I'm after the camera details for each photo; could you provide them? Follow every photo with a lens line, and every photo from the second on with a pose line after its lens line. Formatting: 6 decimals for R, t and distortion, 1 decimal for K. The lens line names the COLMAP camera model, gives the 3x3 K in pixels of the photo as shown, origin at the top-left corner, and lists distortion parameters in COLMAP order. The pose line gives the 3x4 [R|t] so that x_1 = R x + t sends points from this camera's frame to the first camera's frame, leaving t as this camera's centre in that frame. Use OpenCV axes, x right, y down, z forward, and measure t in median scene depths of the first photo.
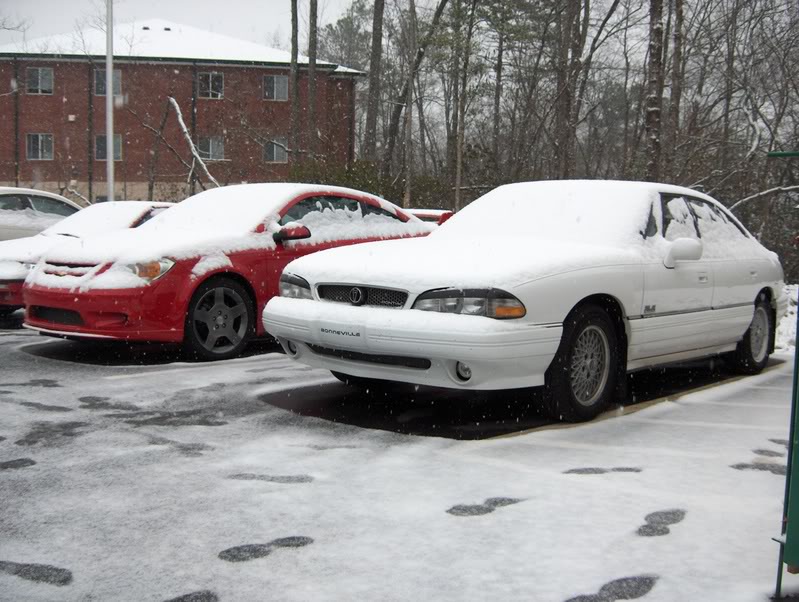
lens RADIAL K [[949.8, 0, 400.7], [0, 949.8, 283.0], [0, 0, 1]] dist [-0.139328, -0.021298]
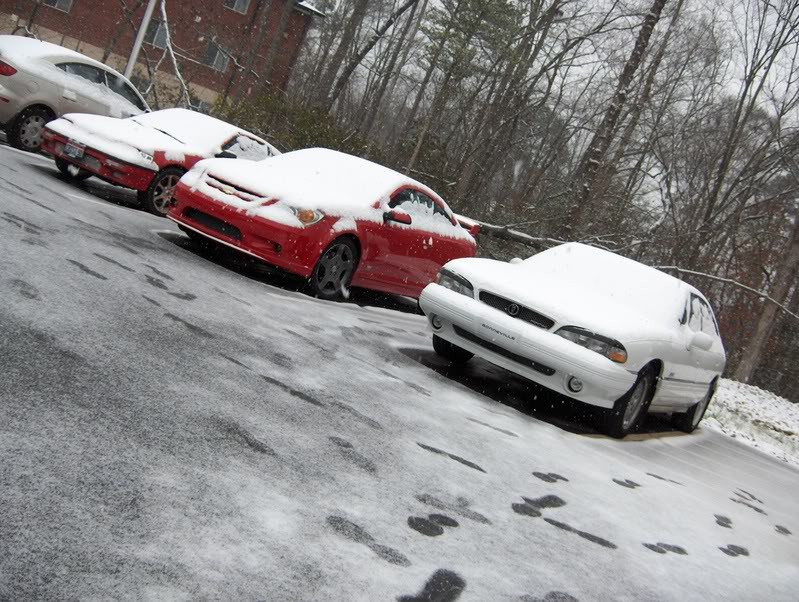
lens RADIAL K [[949.8, 0, 400.7], [0, 949.8, 283.0], [0, 0, 1]] dist [-0.139328, -0.021298]
pose [[0.930026, 0.320601, 0.179628, -0.351625], [-0.329947, 0.943694, 0.023994, -0.001939], [-0.161822, -0.081583, 0.983442, -0.267691]]
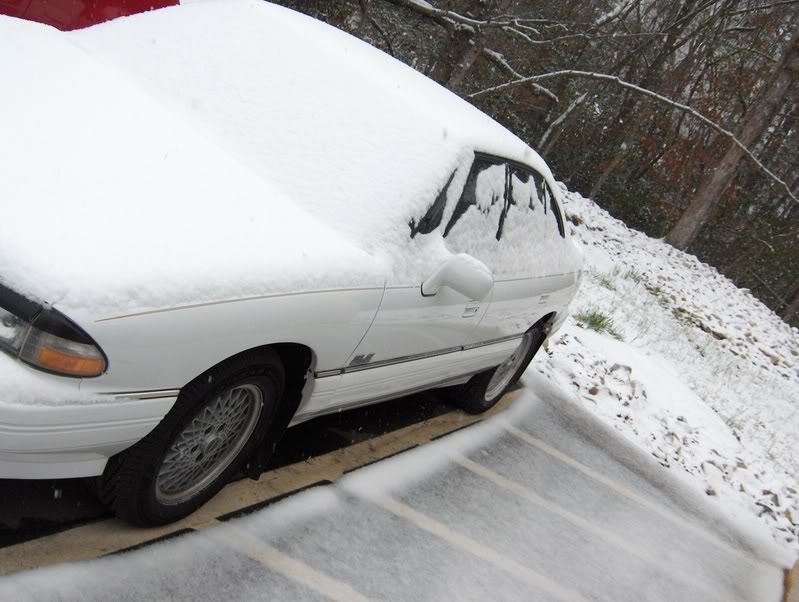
lens RADIAL K [[1049.6, 0, 399.5], [0, 1049.6, 301.0], [0, 0, 1]] dist [-0.103543, 0.002723]
pose [[0.869077, 0.379925, 0.316798, 0.056838], [-0.455109, 0.865056, 0.211076, -0.126300], [-0.193855, -0.327619, 0.924708, 0.347524]]
